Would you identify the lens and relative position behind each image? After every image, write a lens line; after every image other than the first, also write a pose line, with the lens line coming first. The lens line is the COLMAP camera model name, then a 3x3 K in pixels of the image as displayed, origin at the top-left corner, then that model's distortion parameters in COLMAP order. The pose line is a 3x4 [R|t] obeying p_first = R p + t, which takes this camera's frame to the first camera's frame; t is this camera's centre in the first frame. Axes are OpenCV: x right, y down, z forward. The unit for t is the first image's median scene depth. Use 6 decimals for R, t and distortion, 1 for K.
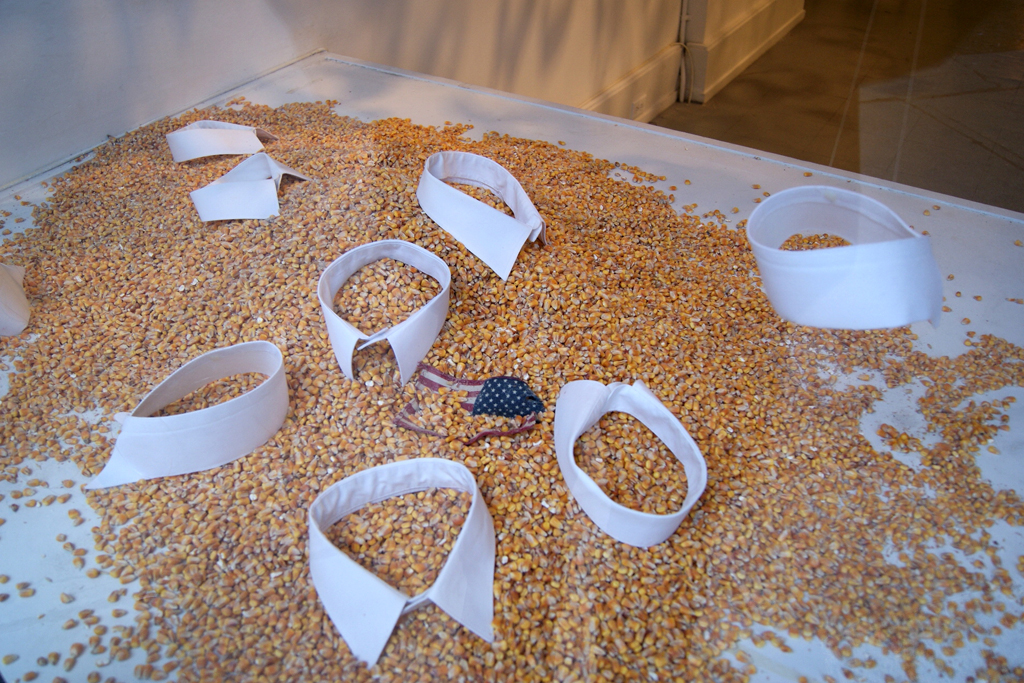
lens RADIAL K [[950.7, 0, 516.7], [0, 950.7, 343.4], [0, 0, 1]] dist [-0.059425, 0.000491]
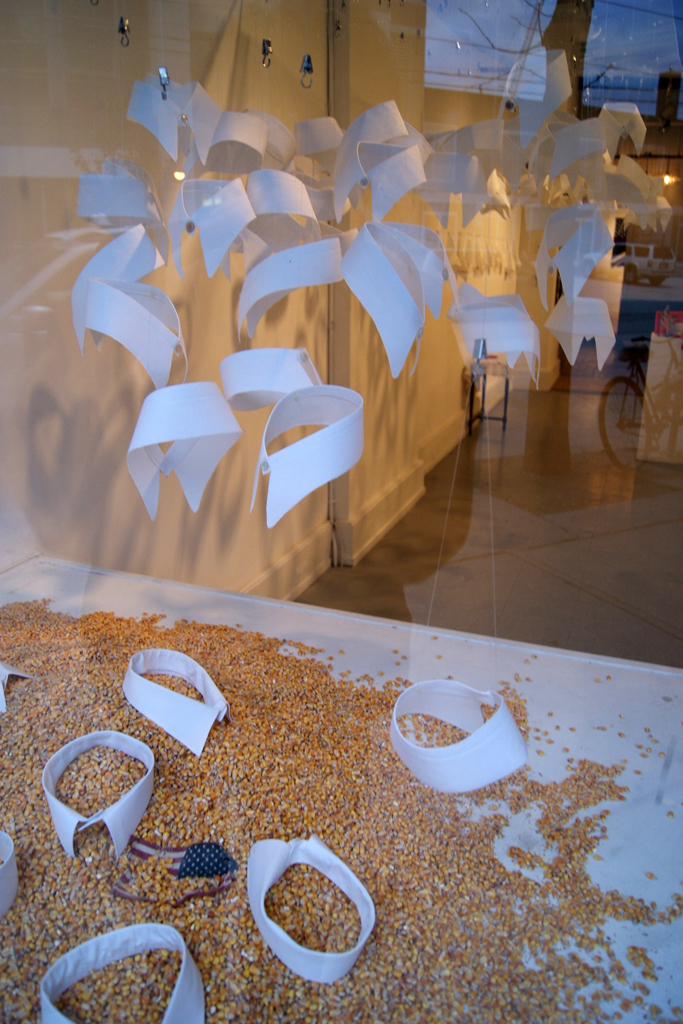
lens RADIAL K [[824.4, 0, 332.4], [0, 824.4, 511.1], [0, 0, 1]] dist [-0.083296, 0.018937]
pose [[0.985752, -0.048631, 0.161021, 0.003113], [0.094033, 0.953057, -0.287819, -0.051577], [-0.139465, 0.298860, 0.944051, -0.114977]]
